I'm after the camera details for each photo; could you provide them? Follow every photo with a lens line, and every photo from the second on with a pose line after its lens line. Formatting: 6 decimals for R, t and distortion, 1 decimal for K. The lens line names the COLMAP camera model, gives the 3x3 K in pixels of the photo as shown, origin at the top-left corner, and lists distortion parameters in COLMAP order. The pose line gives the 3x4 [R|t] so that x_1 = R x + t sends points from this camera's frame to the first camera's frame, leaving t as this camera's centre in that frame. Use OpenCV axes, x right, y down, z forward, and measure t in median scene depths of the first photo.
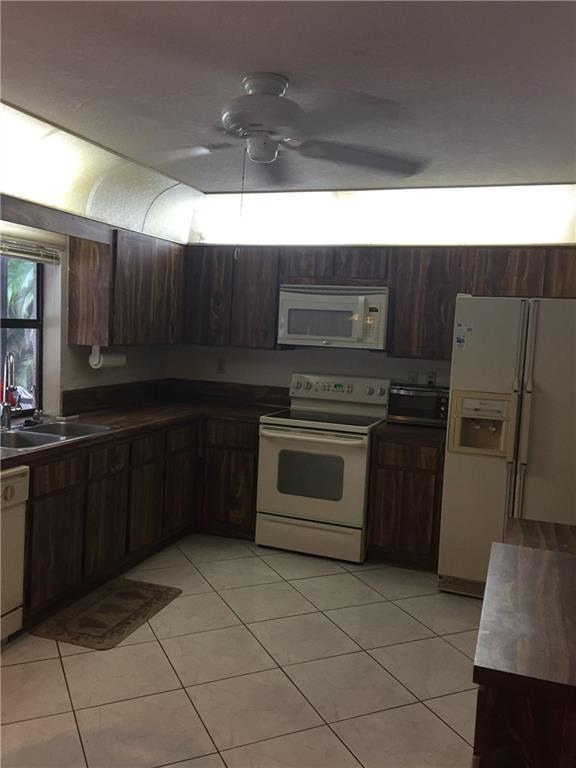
lens RADIAL K [[658.1, 0, 288.0], [0, 658.1, 384.0], [0, 0, 1]] dist [0.086720, -0.116179]
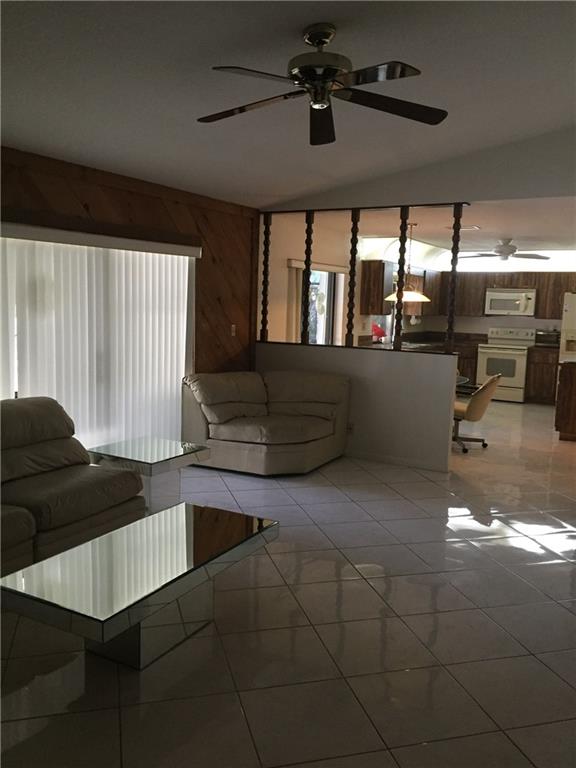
lens RADIAL K [[658.1, 0, 288.0], [0, 658.1, 384.0], [0, 0, 1]] dist [0.086720, -0.116179]
pose [[0.984018, 0.006172, -0.177962, -0.301636], [-0.001561, 0.999660, 0.026036, 0.135618], [0.178062, -0.025342, 0.983693, -1.540403]]
